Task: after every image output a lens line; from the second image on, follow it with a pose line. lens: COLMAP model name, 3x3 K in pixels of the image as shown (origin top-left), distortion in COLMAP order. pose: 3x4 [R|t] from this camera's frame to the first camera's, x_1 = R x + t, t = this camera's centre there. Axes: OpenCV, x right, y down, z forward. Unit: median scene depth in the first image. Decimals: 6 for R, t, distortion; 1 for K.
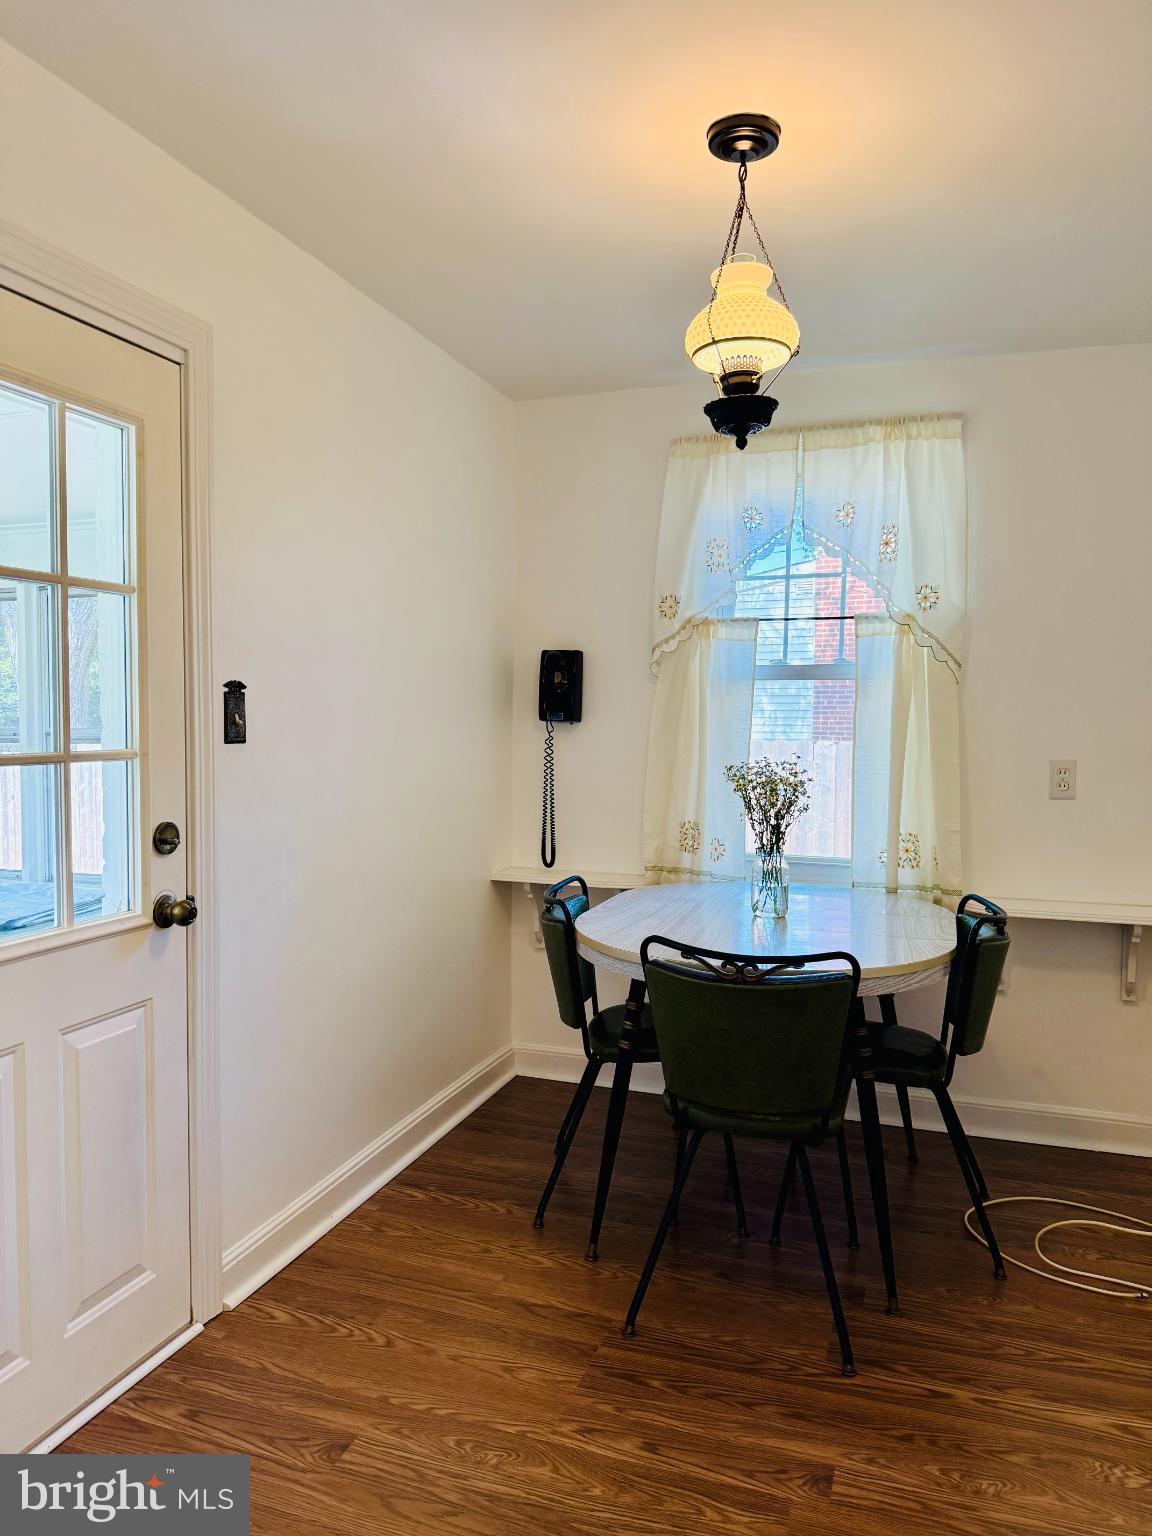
lens RADIAL K [[1075.3, 0, 576.0], [0, 1075.3, 768.0], [0, 0, 1]] dist [0.089012, -0.133484]
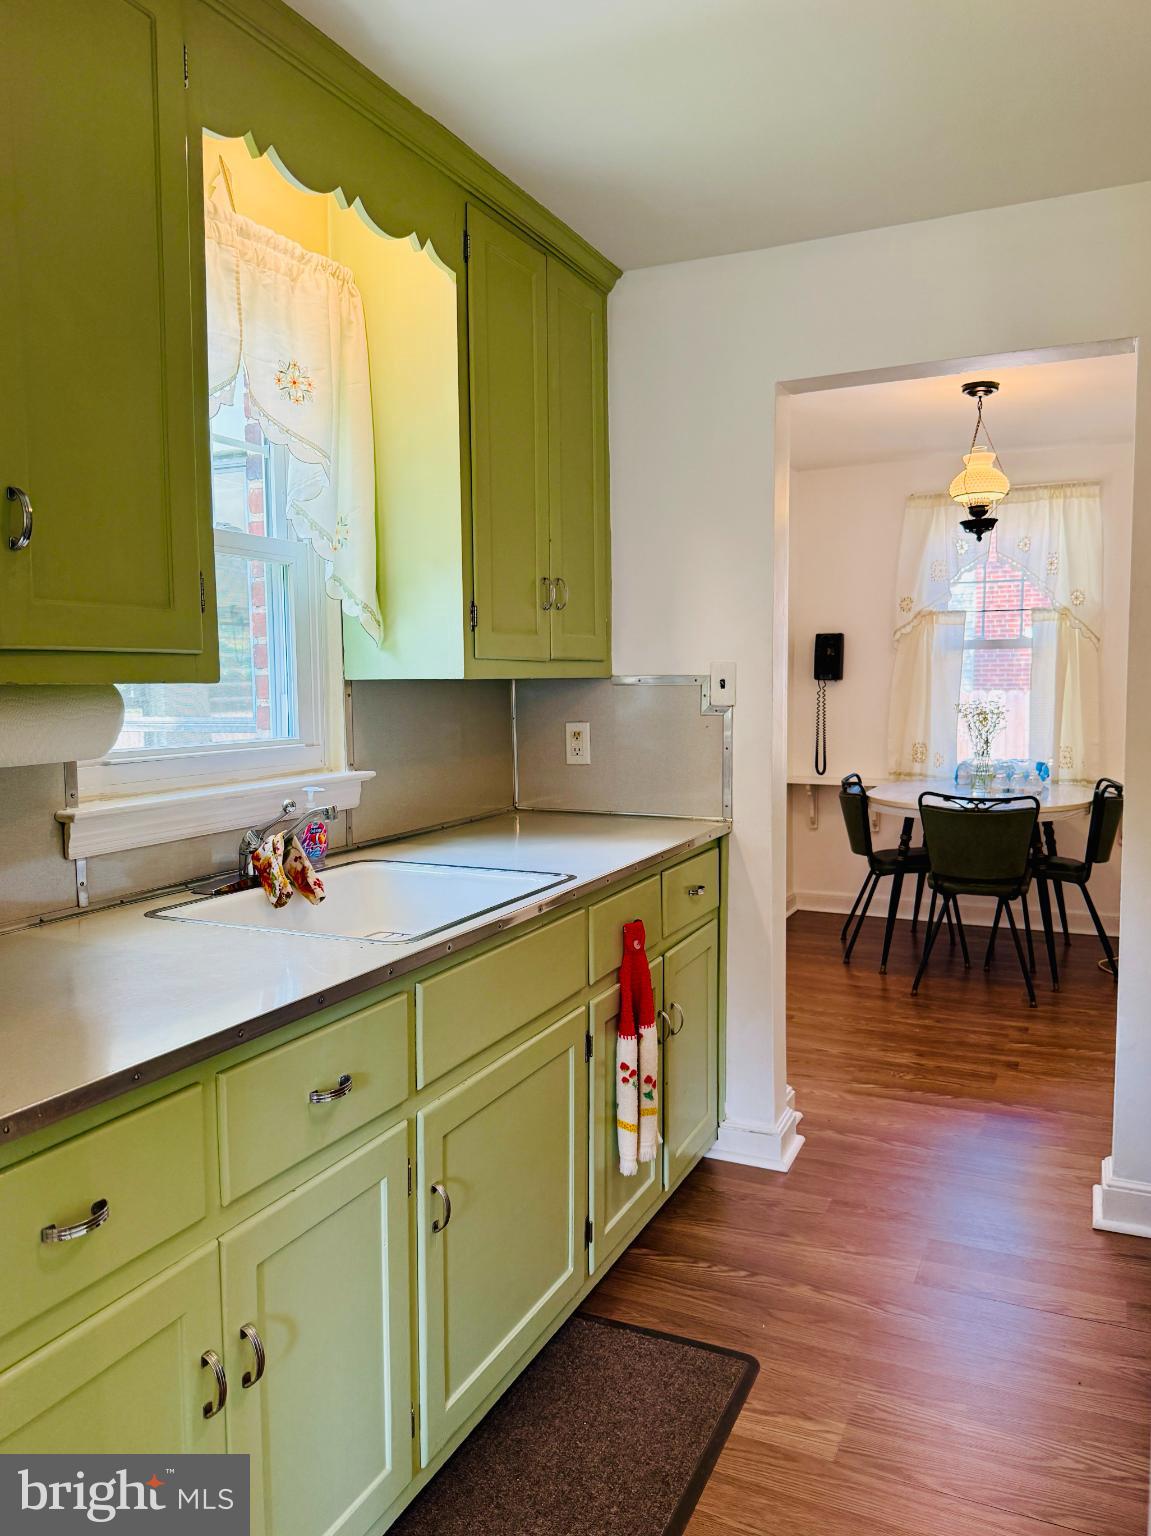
lens RADIAL K [[1091.2, 0, 575.5], [0, 1091.2, 768.0], [0, 0, 1]] dist [0.042453, -0.143069]
pose [[0.992422, -0.008774, -0.122565, -0.248328], [0.013270, 0.999267, 0.035914, 0.029487], [0.122160, -0.037268, 0.991810, -0.802625]]
